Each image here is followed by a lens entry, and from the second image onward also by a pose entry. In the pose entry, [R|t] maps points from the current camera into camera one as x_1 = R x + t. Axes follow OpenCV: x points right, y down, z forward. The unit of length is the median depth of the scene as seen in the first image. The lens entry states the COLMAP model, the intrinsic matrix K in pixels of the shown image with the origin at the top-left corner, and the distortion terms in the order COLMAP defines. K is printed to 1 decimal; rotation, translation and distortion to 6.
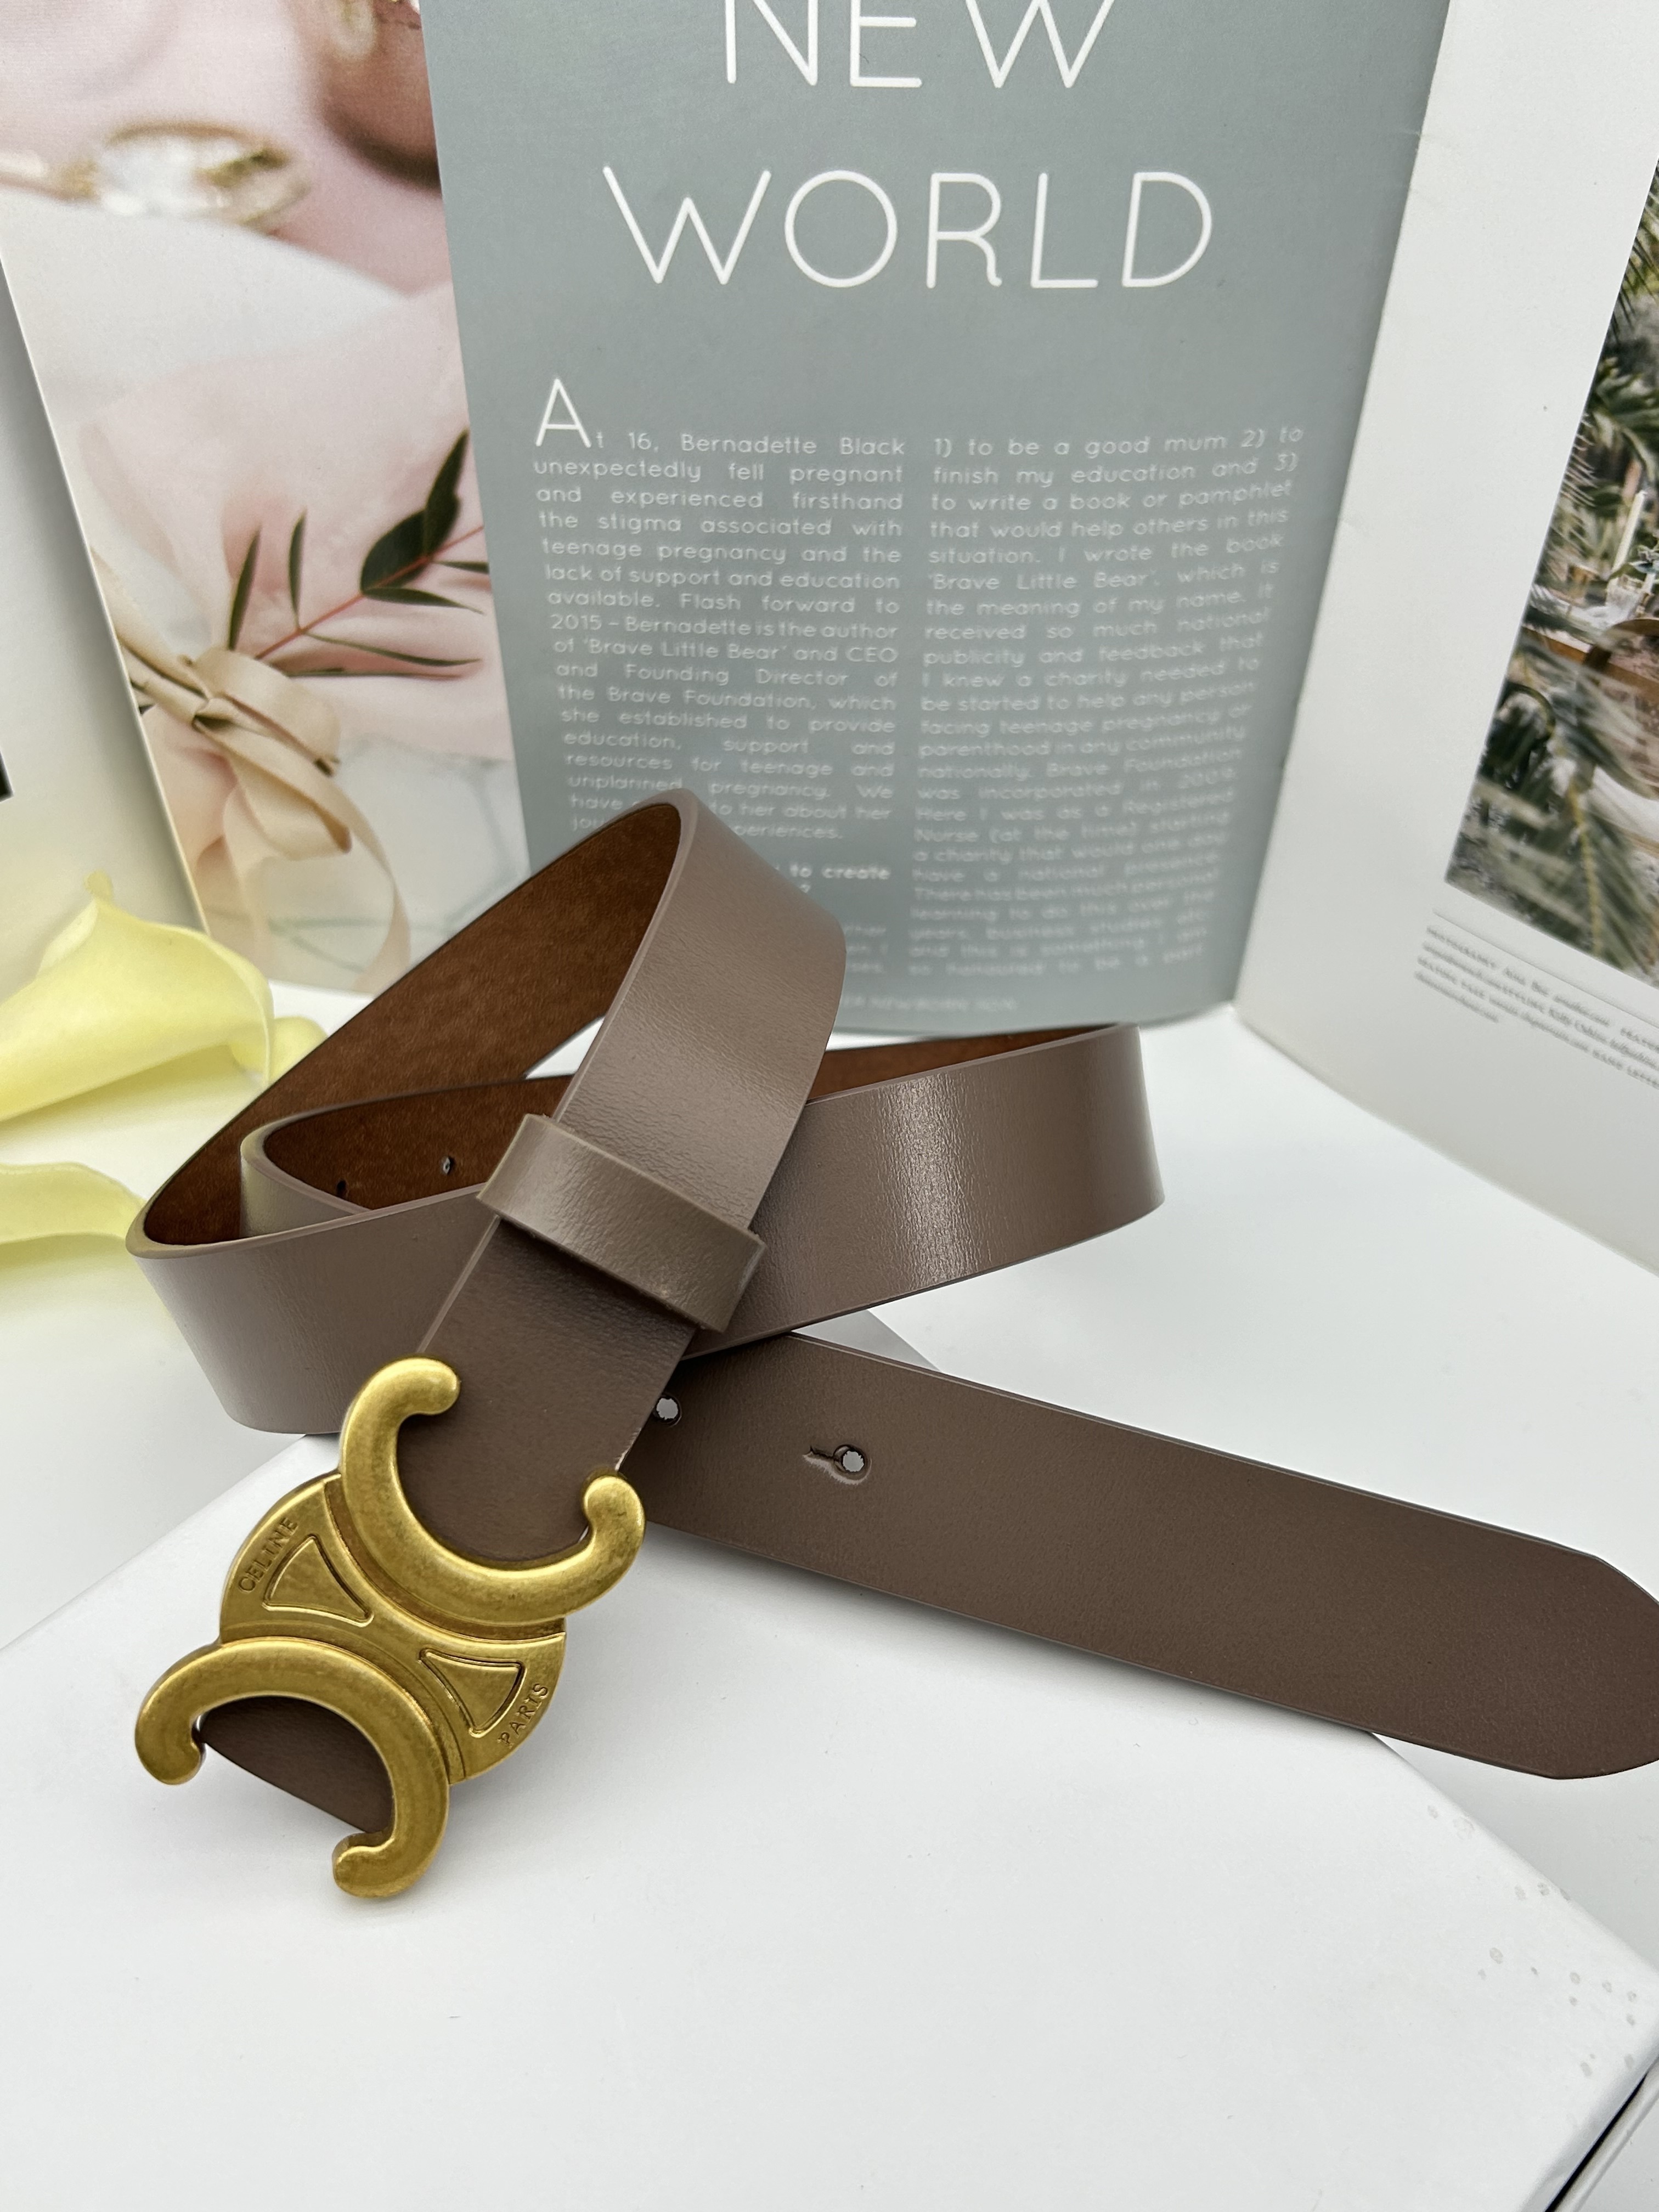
lens RADIAL K [[2056.5, 0, 823.9], [0, 2056.5, 1162.2], [0, 0, 1]] dist [0.131228, -0.329508]
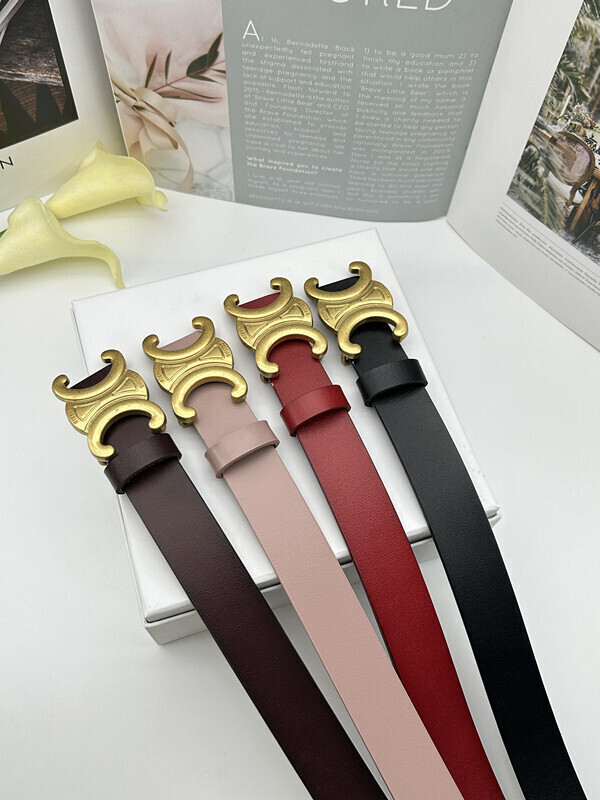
lens RADIAL K [[771.0, 0, 295.0], [0, 771.0, 426.0], [0, 0, 1]] dist [0.010584, -0.058146]
pose [[0.995239, 0.094701, -0.023038, 0.027186], [-0.083528, 0.950572, 0.299060, -0.129088], [0.050221, -0.295712, 0.953956, -0.314109]]
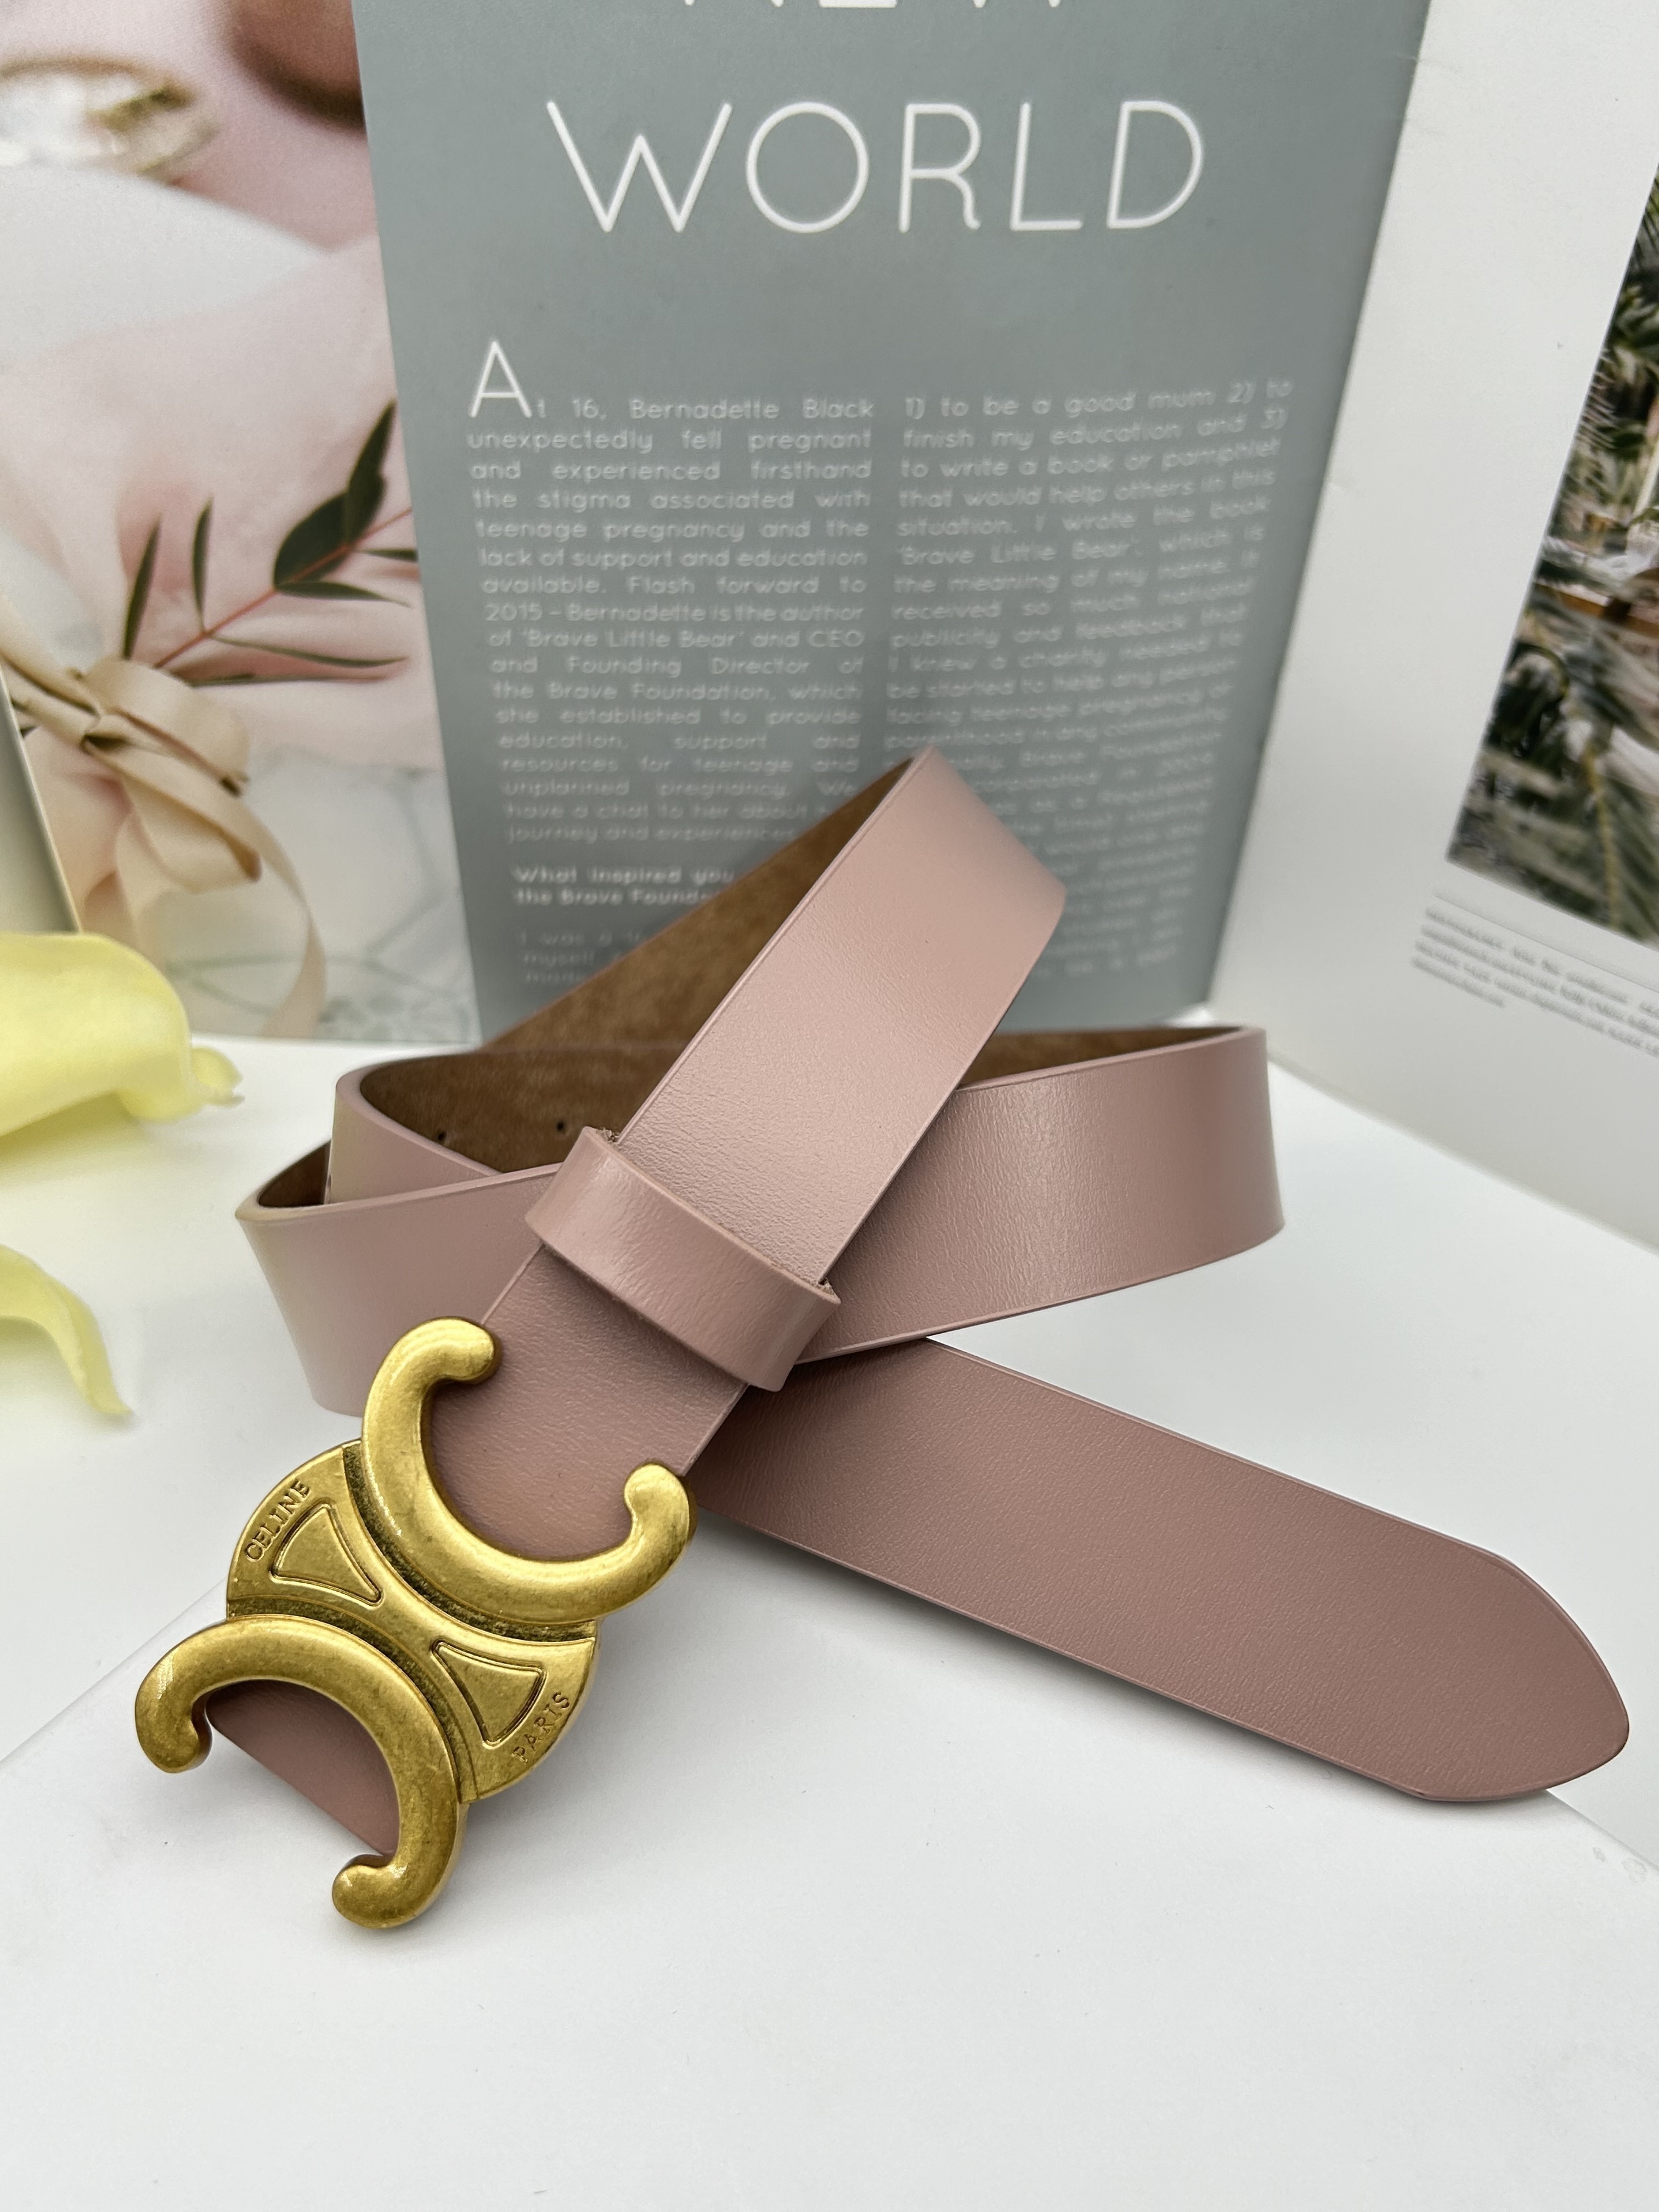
lens RADIAL K [[2044.4, 0, 821.6], [0, 2044.4, 1150.5], [0, 0, 1]] dist [0.072181, -0.178651]
pose [[0.995306, -0.049566, 0.083121, -0.072682], [0.052615, 0.998005, -0.034892, 0.015652], [-0.081226, 0.039102, 0.995928, 0.096818]]
